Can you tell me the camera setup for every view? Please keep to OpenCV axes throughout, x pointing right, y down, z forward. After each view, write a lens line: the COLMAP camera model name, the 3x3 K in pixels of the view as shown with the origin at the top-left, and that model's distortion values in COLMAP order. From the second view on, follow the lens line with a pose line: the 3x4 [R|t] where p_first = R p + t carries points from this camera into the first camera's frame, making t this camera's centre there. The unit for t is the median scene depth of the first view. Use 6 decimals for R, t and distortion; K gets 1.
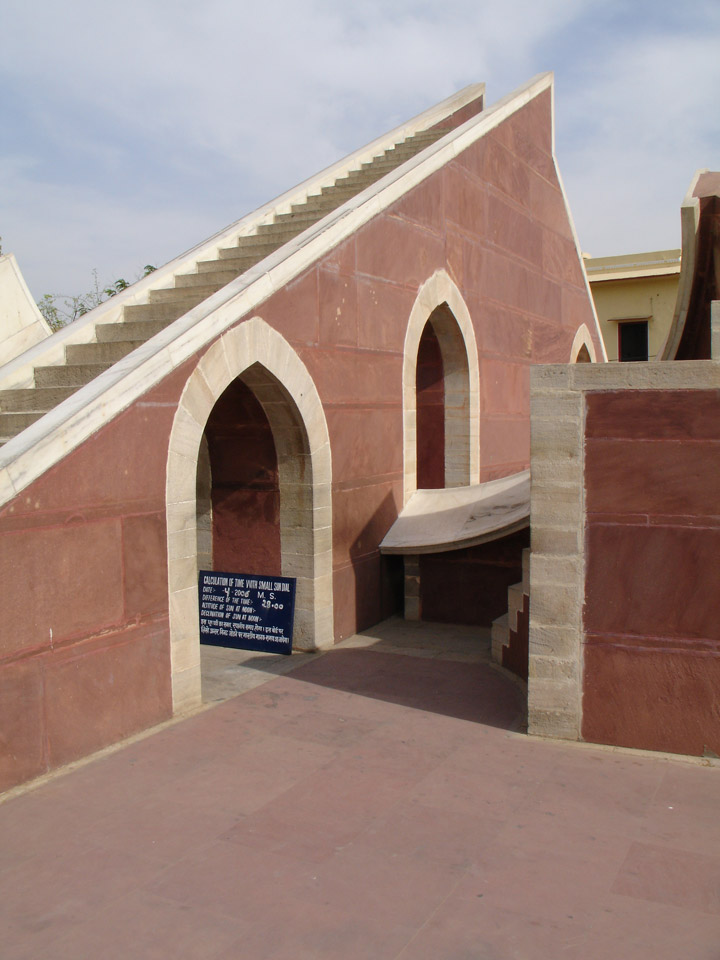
lens RADIAL K [[941.2, 0, 351.6], [0, 941.2, 482.2], [0, 0, 1]] dist [-0.120553, 0.000000]
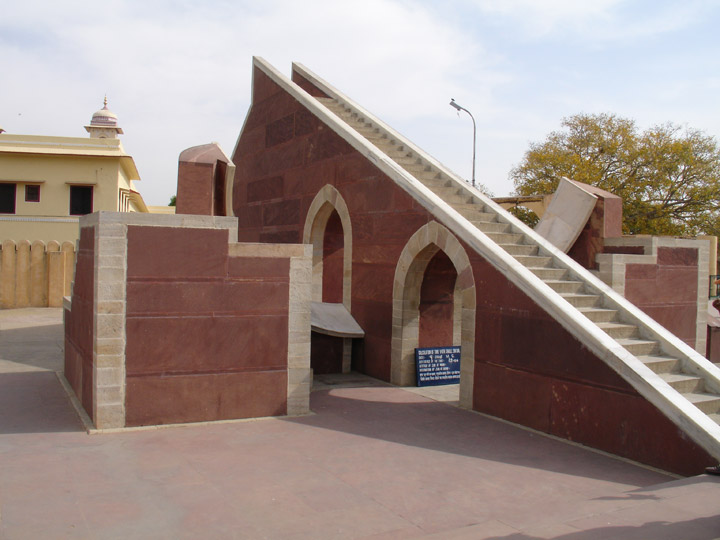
lens RADIAL K [[705.9, 0, 358.9], [0, 705.9, 270.6], [0, 0, 1]] dist [-0.120553, 0.000000]
pose [[0.571818, 0.003041, 0.820375, -1.442585], [0.029582, 0.999266, -0.024323, -0.031575], [-0.819847, 0.038177, 0.571309, 0.292765]]
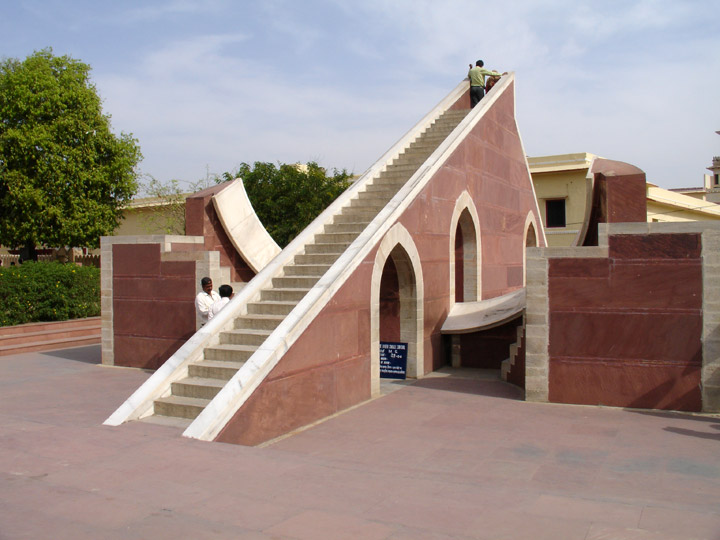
lens RADIAL K [[705.9, 0, 364.4], [0, 705.9, 268.3], [0, 0, 1]] dist [-0.120553, 0.000000]
pose [[0.999518, 0.002646, 0.030916, -0.204760], [-0.000866, 0.998347, -0.057467, 0.025456], [-0.031017, 0.057412, 0.997869, -0.582294]]
